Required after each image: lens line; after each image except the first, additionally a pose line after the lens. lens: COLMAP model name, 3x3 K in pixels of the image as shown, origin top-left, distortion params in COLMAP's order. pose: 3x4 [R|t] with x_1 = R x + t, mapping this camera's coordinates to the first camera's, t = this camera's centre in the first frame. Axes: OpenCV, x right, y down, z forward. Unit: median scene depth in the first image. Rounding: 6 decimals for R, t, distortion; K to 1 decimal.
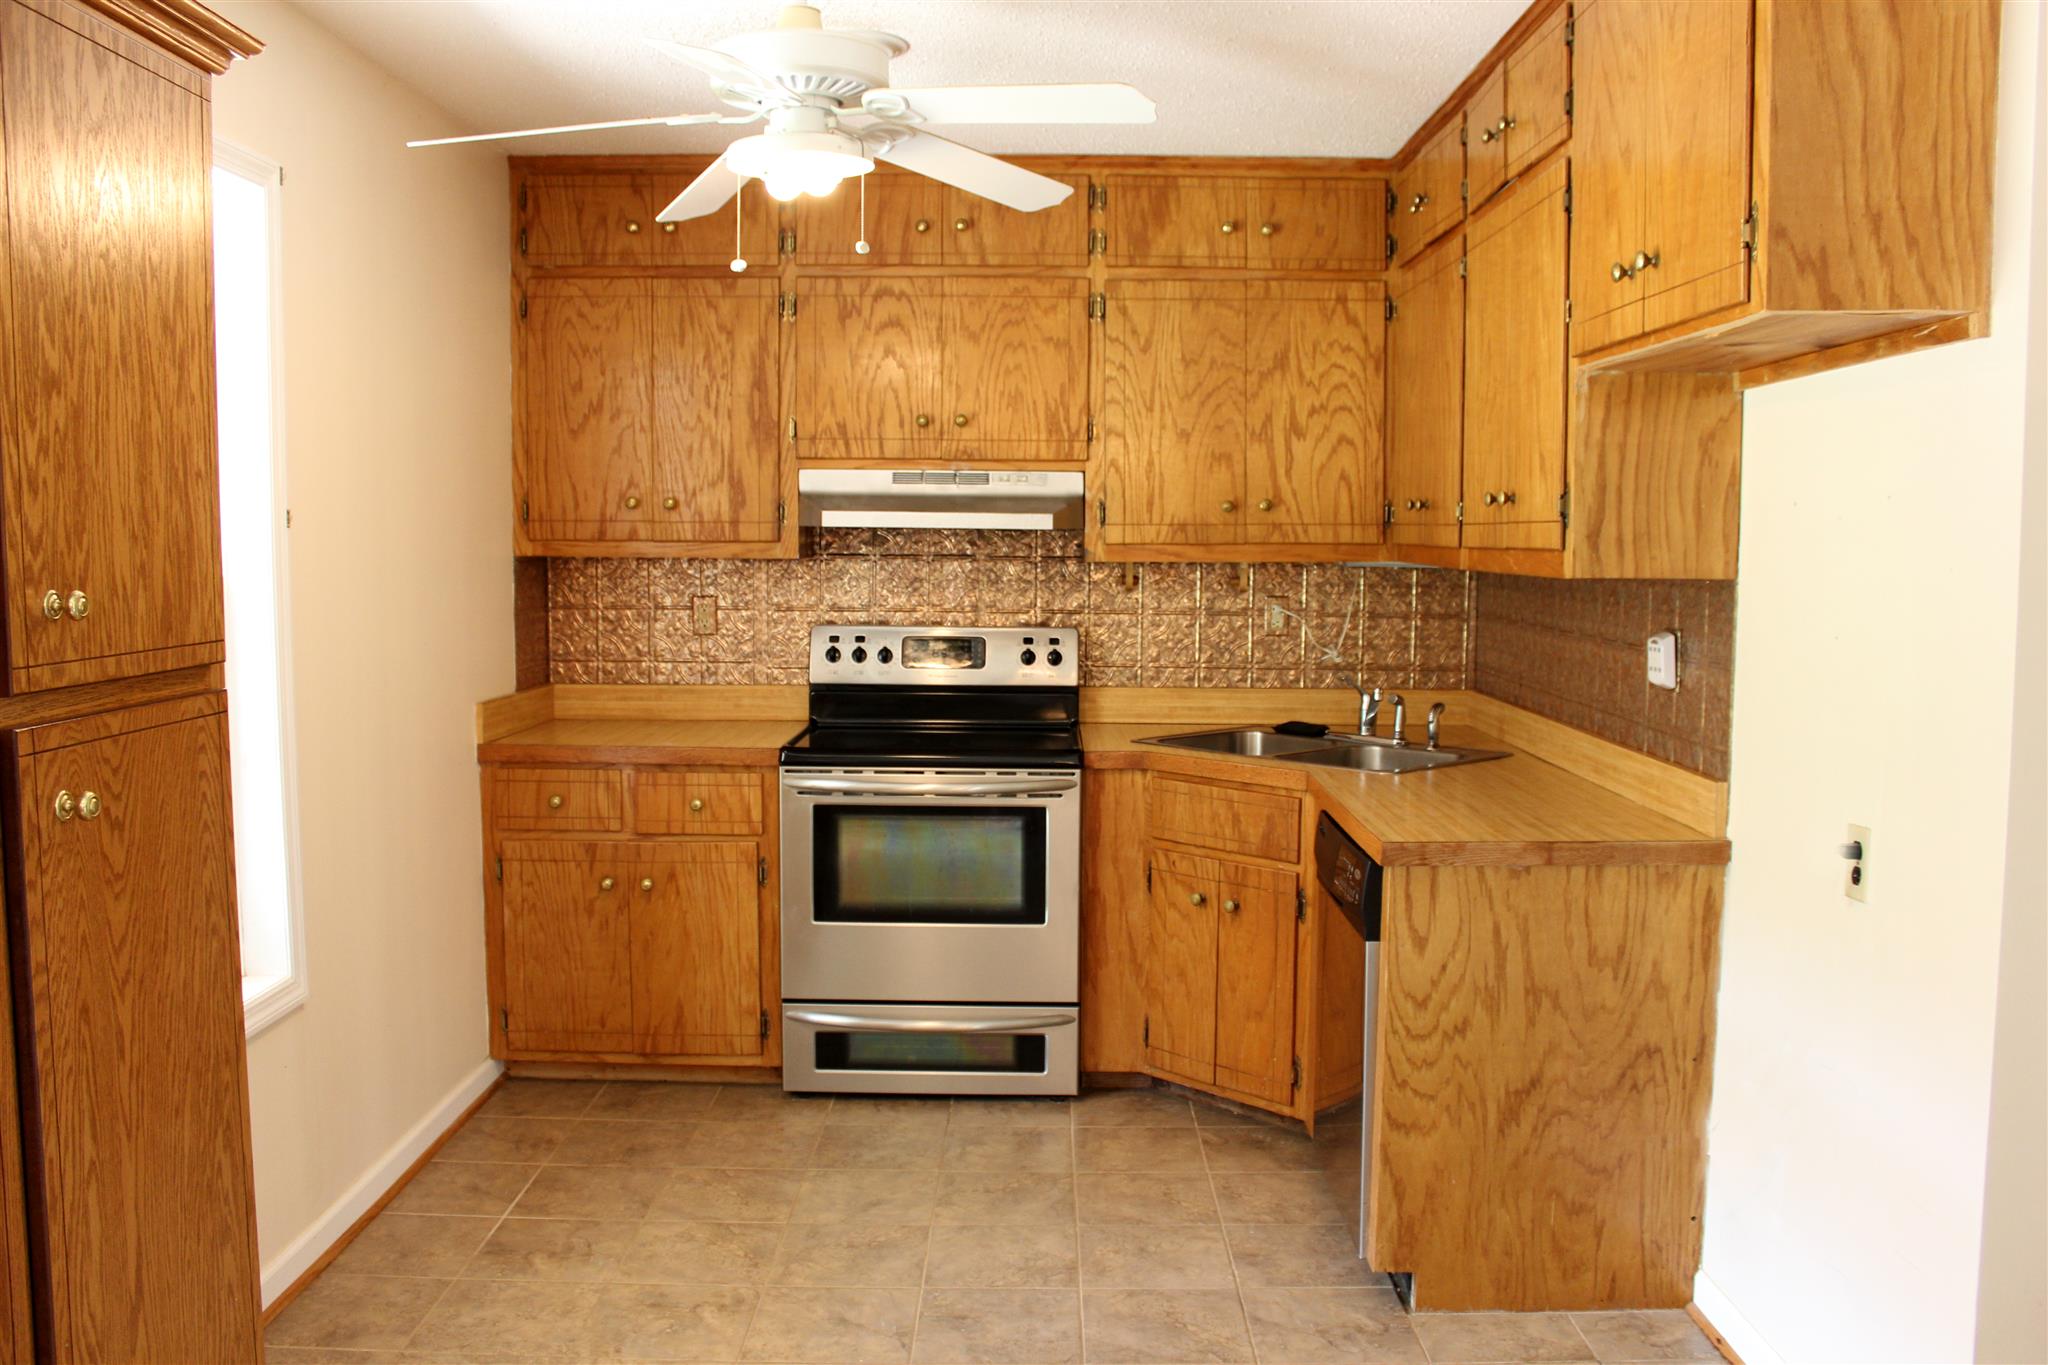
lens RADIAL K [[1700.6, 0, 1024.0], [0, 1700.6, 682.5], [0, 0, 1]] dist [-0.175636, 0.160952]
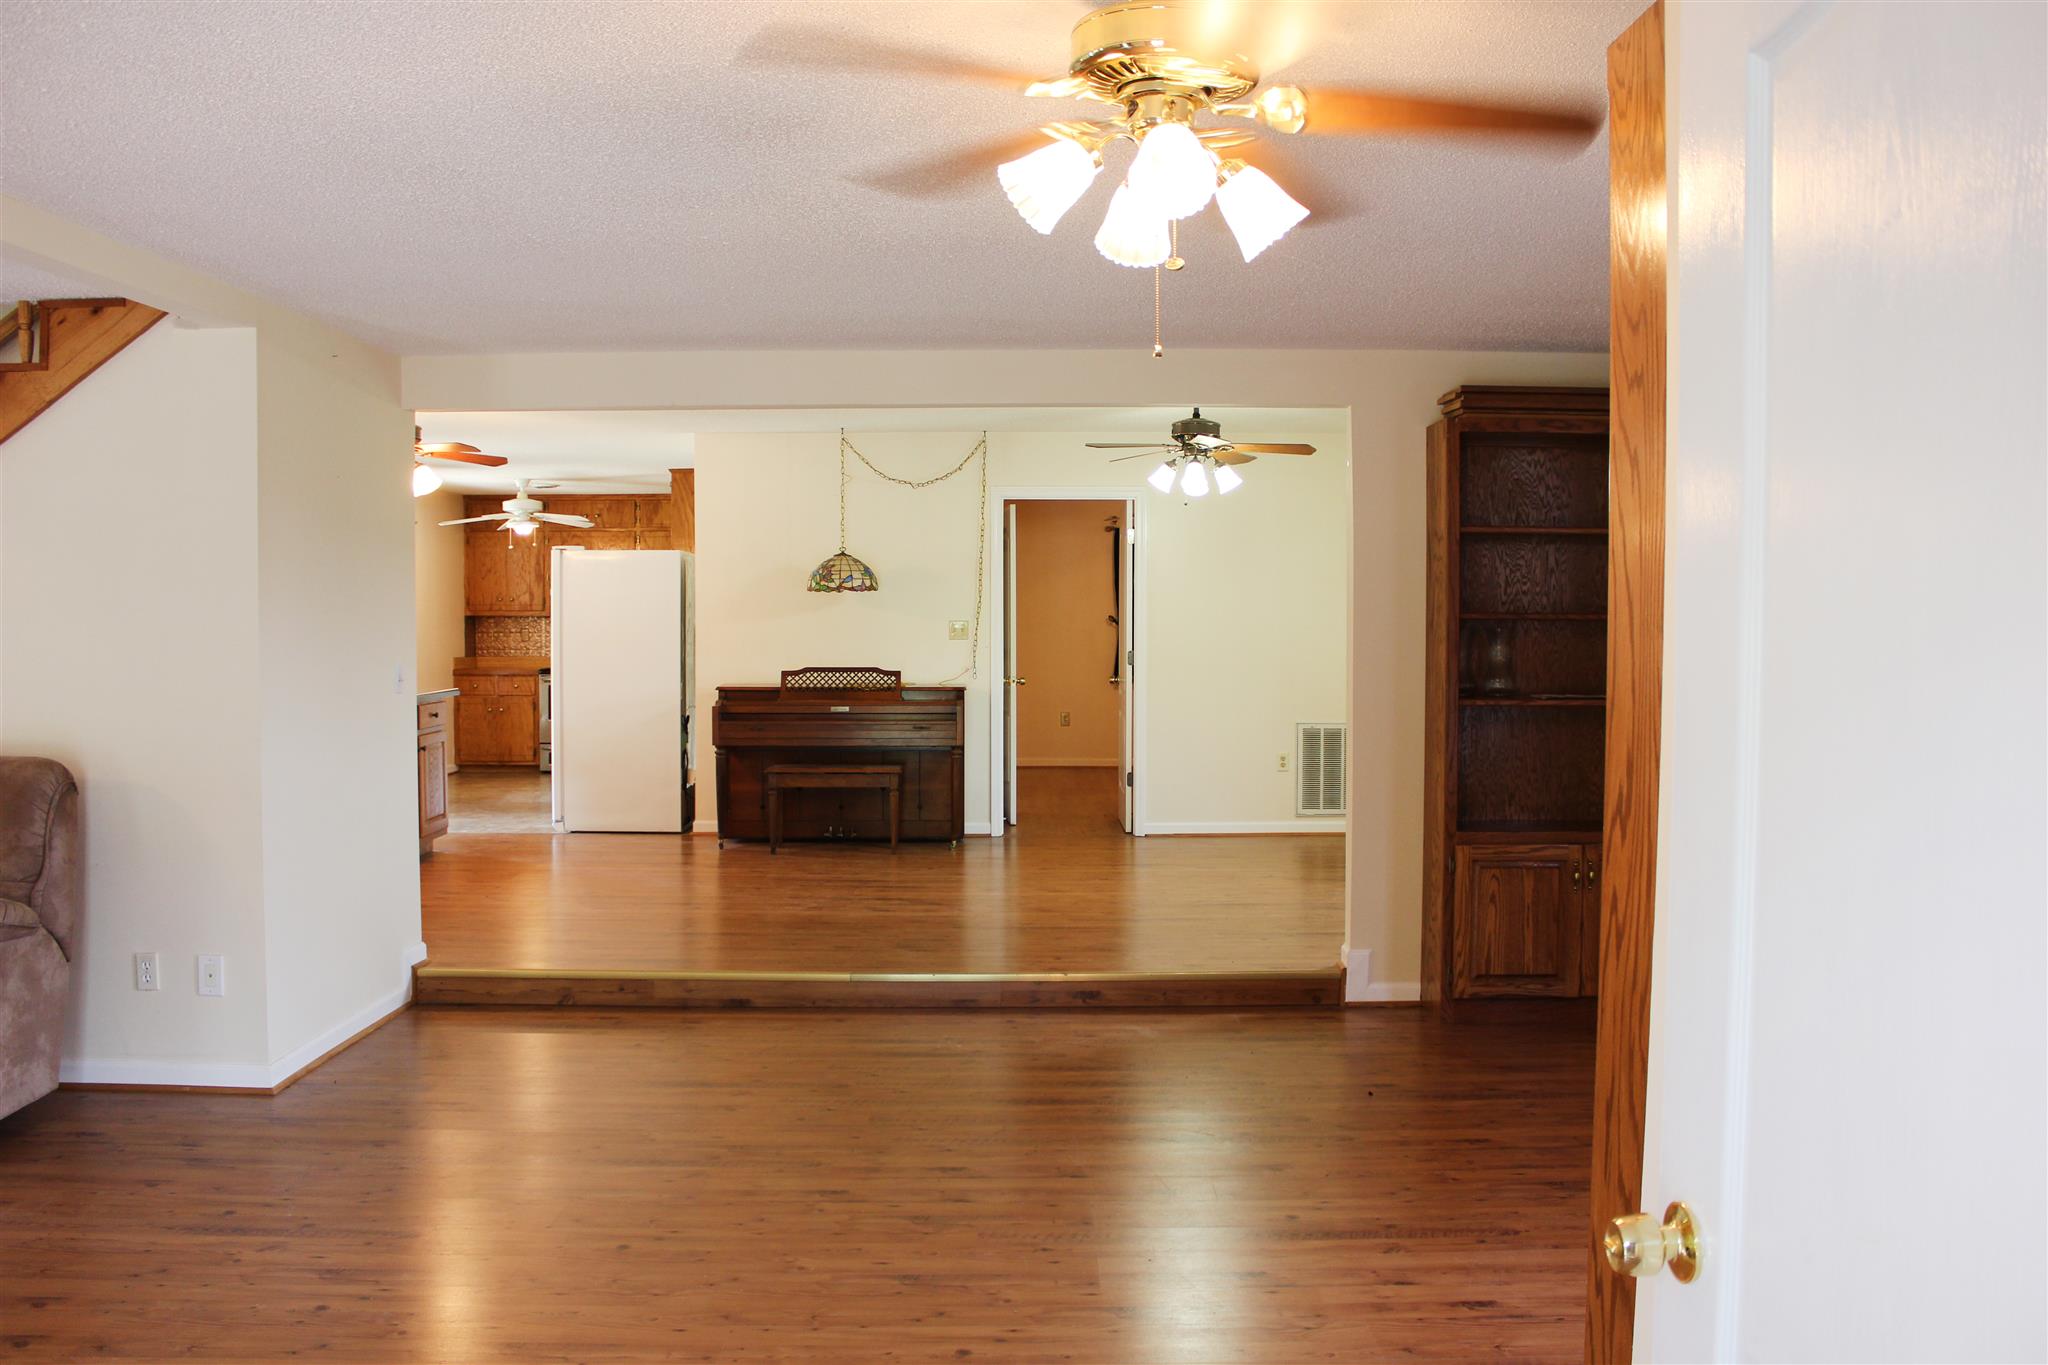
lens RADIAL K [[1700.6, 0, 1024.0], [0, 1700.6, 682.5], [0, 0, 1]] dist [-0.175636, 0.160952]
pose [[0.999909, -0.006622, 0.011745, 0.808177], [0.007213, 0.998674, -0.050967, 0.247103], [-0.011392, 0.051047, 0.998631, -2.442950]]
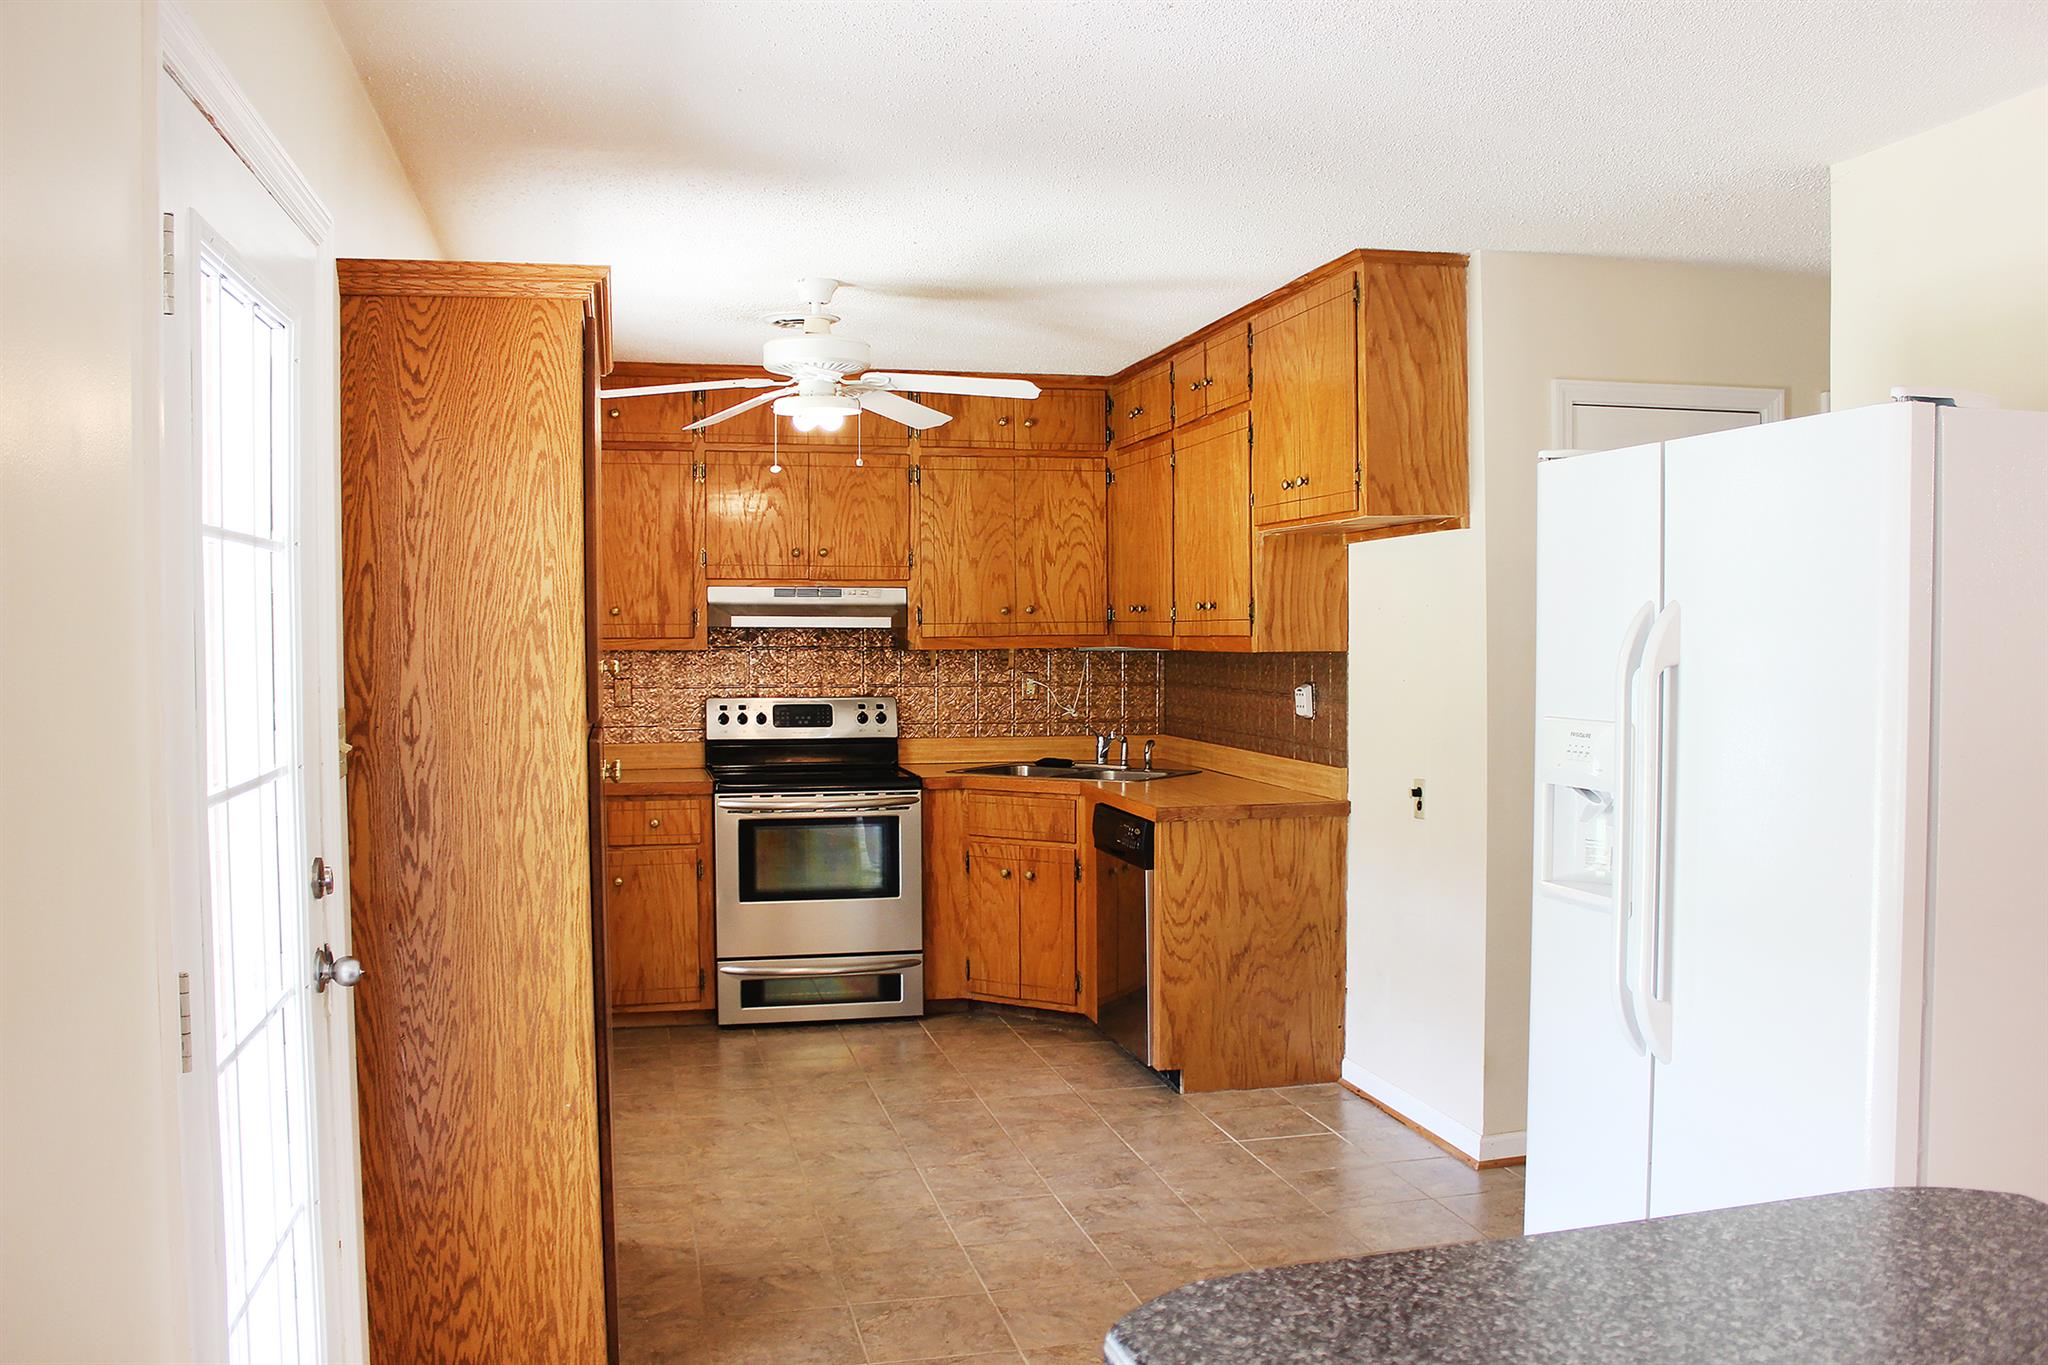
lens RADIAL K [[1700.6, 0, 1024.0], [0, 1700.6, 682.5], [0, 0, 1]] dist [-0.175636, 0.160952]
pose [[0.970326, -0.016178, 0.241258, -0.232434], [0.029696, 0.998179, -0.052504, 0.037894], [-0.239969, 0.058110, 0.969040, -0.452228]]
